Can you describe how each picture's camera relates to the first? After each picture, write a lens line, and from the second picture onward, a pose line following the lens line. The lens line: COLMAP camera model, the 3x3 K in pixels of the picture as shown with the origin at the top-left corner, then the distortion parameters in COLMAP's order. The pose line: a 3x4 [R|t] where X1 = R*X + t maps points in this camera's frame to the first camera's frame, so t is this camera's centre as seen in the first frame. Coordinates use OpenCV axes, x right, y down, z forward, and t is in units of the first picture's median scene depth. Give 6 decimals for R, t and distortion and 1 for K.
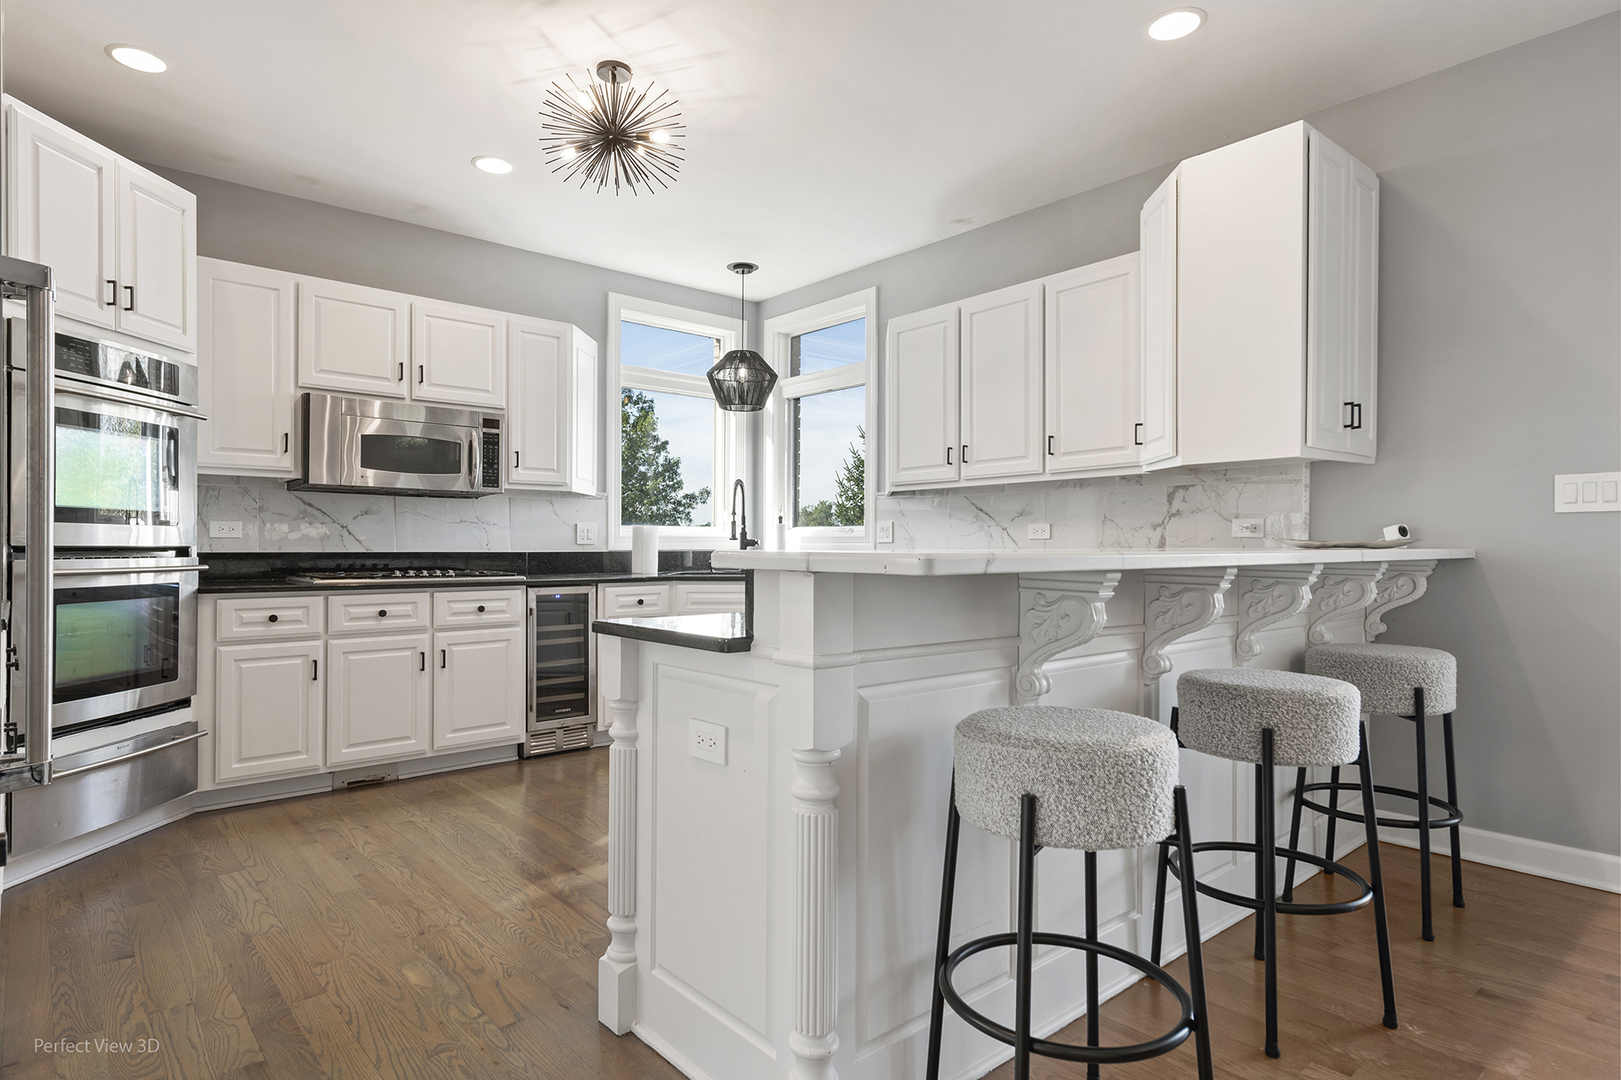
lens RADIAL K [[882.5, 0, 808.2], [0, 882.5, 544.2], [0, 0, 1]] dist [0.001025, 0.000057]
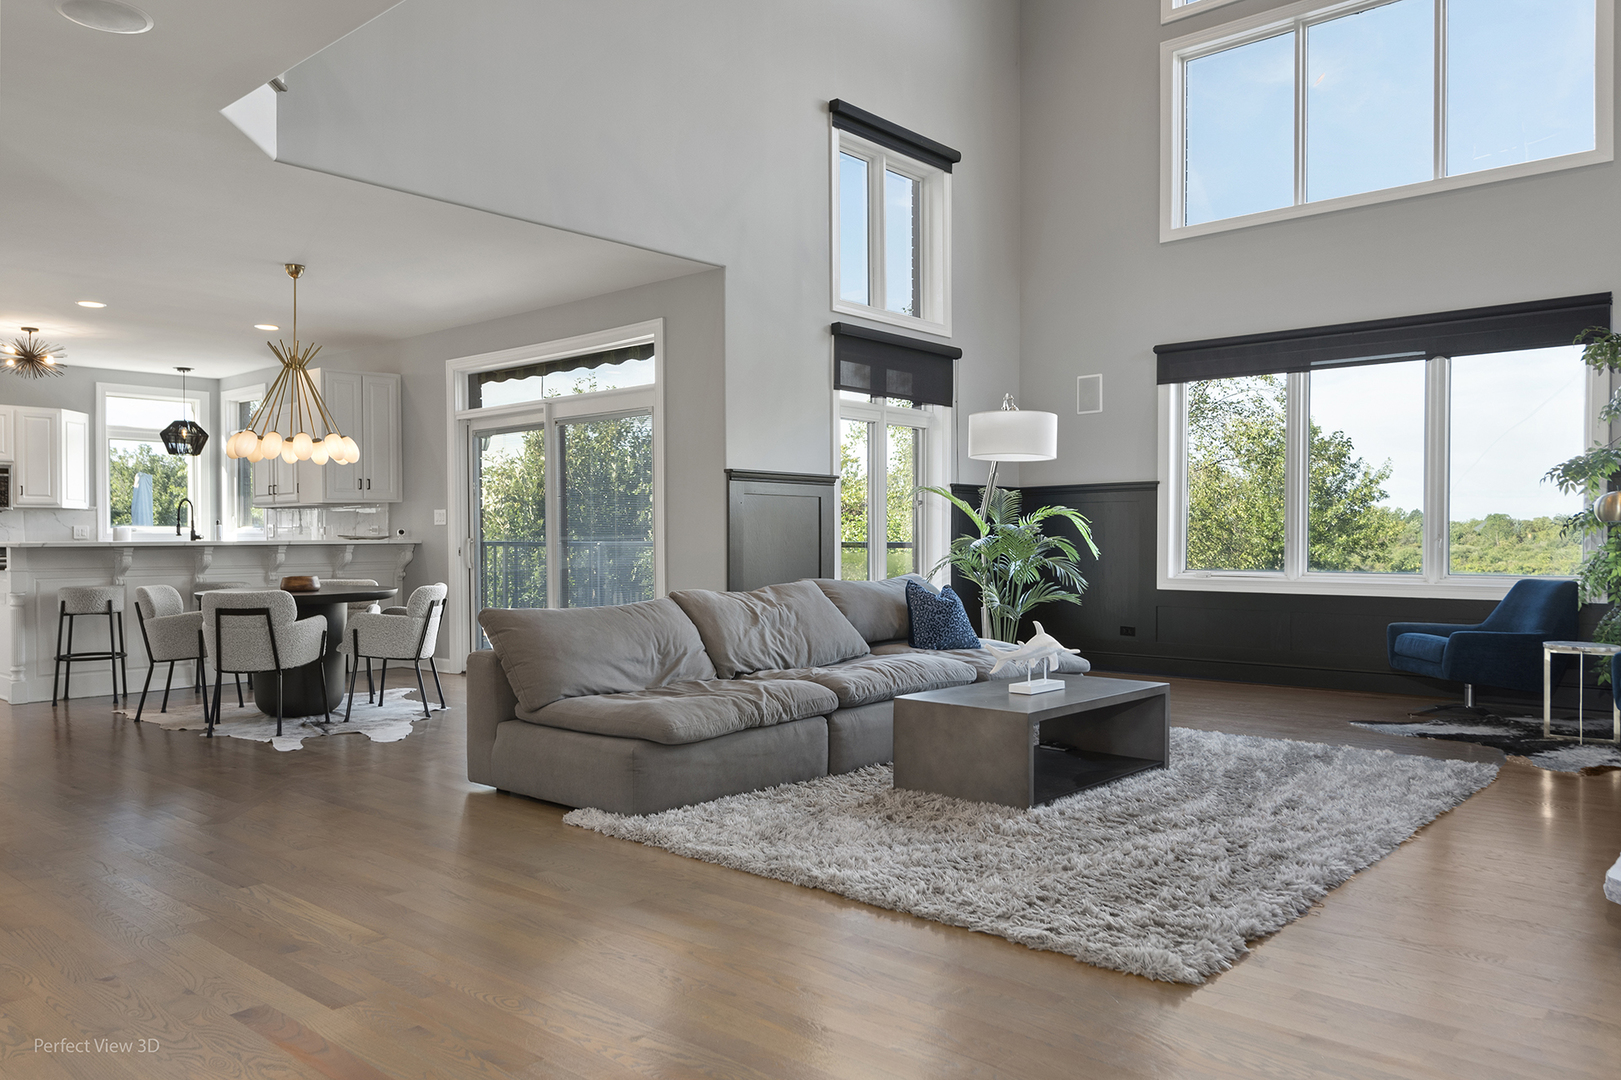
lens RADIAL K [[1165.5, 0, 812.0], [0, 1165.5, 540.9], [0, 0, 1]] dist [-0.000371, 0.000298]
pose [[0.992496, -0.004488, 0.122195, 0.883390], [0.004107, 0.999986, 0.003373, 0.002152], [-0.122209, -0.002846, 0.992500, -1.389567]]
